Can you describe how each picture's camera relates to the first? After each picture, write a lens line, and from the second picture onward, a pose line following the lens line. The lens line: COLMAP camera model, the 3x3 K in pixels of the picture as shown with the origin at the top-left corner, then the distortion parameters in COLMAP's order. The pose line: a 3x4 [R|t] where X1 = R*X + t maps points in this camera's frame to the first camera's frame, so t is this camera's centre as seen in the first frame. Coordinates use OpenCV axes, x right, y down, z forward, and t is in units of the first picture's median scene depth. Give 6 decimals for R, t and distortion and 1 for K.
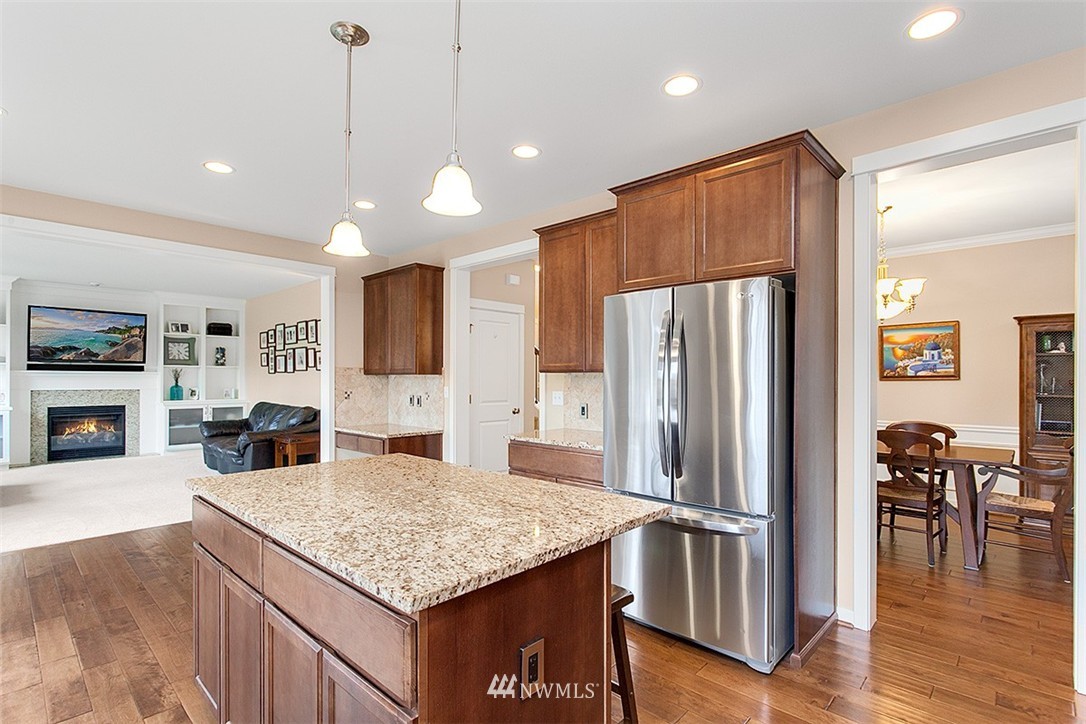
lens RADIAL K [[521.9, 0, 545.5], [0, 521.9, 374.6], [0, 0, 1]] dist [0.000539, 0.000509]
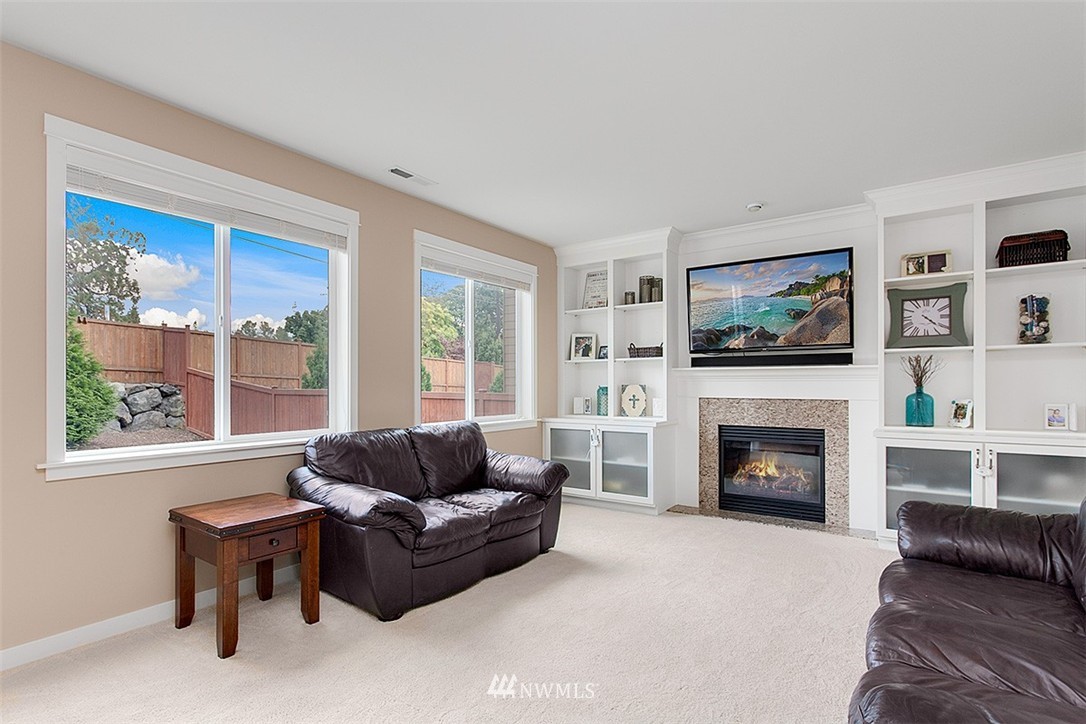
lens RADIAL K [[526.5, 0, 548.6], [0, 526.5, 384.5], [0, 0, 1]] dist [0.001202, 0.000653]
pose [[0.147113, -0.007480, -0.989091, -0.335119], [0.006421, 0.999958, -0.006608, 0.015679], [0.989099, -0.005379, 0.147155, 0.679402]]
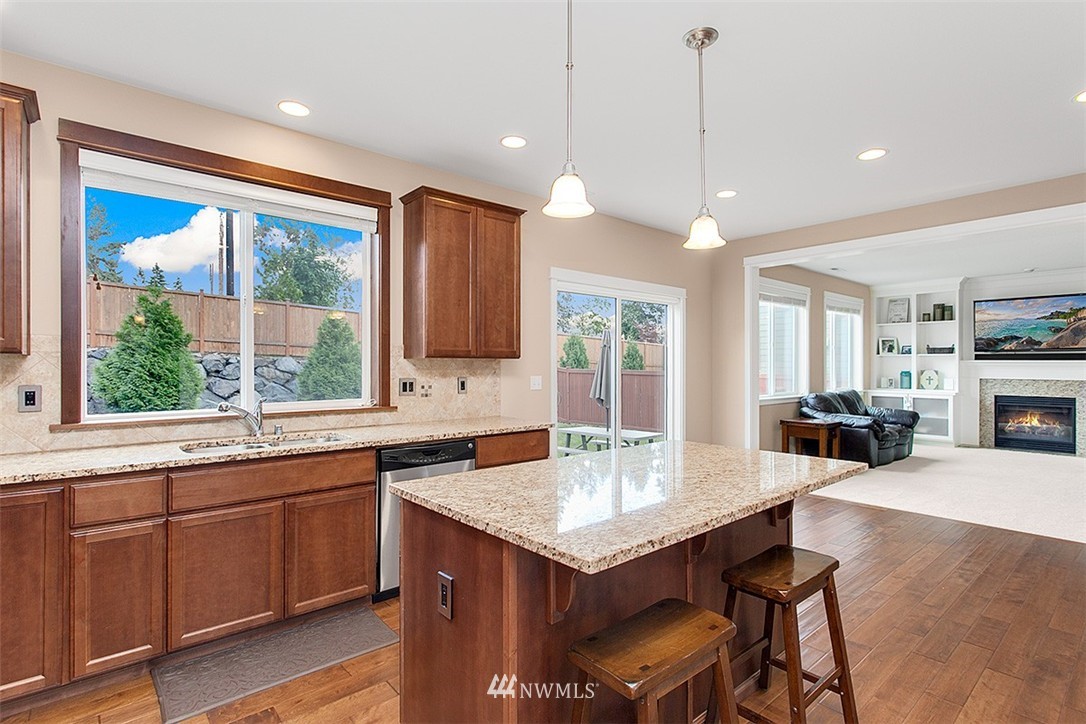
lens RADIAL K [[528.9, 0, 554.0], [0, 528.9, 364.4], [0, 0, 1]] dist [0.003236, 0.000603]
pose [[-0.098665, -0.003961, -0.995113, 0.189955], [0.002876, 0.999987, -0.004266, 0.002557], [0.995117, -0.003282, -0.098652, 0.217745]]
